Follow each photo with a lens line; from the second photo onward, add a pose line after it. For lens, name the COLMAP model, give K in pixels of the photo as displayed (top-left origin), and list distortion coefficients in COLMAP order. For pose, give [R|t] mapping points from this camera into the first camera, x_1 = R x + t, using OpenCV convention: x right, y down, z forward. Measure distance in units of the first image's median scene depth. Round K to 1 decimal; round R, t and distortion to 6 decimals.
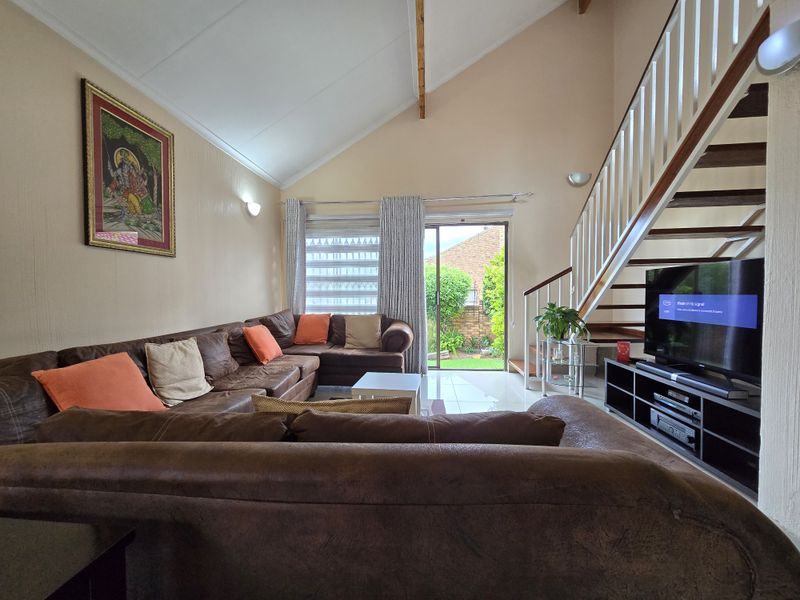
lens RADIAL K [[328.4, 0, 396.0], [0, 328.4, 300.9], [0, 0, 1]] dist [-0.001371, -0.000103]
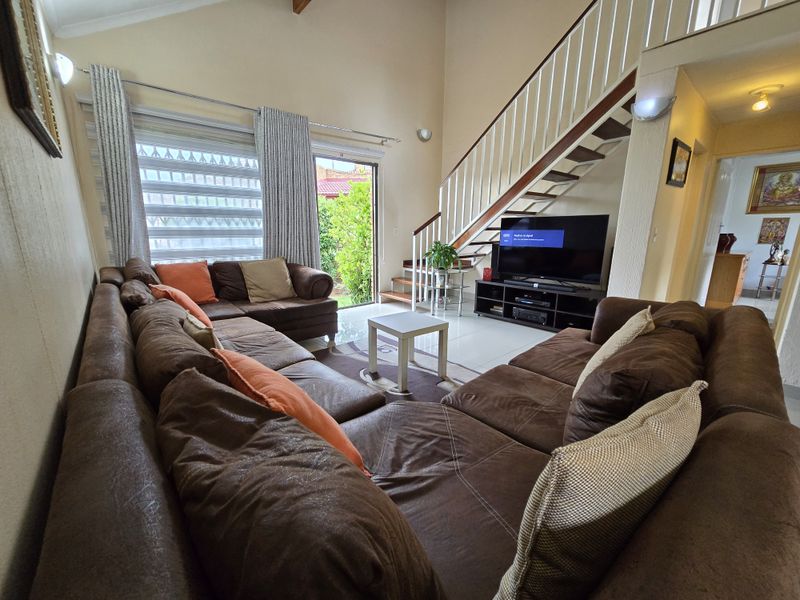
lens RADIAL K [[328.4, 0, 396.0], [0, 328.4, 300.9], [0, 0, 1]] dist [-0.001371, -0.000103]
pose [[0.696835, -0.145099, 0.702401, -0.422593], [0.008539, 0.980932, 0.194165, -0.011761], [-0.717180, -0.129303, 0.684787, 0.176208]]
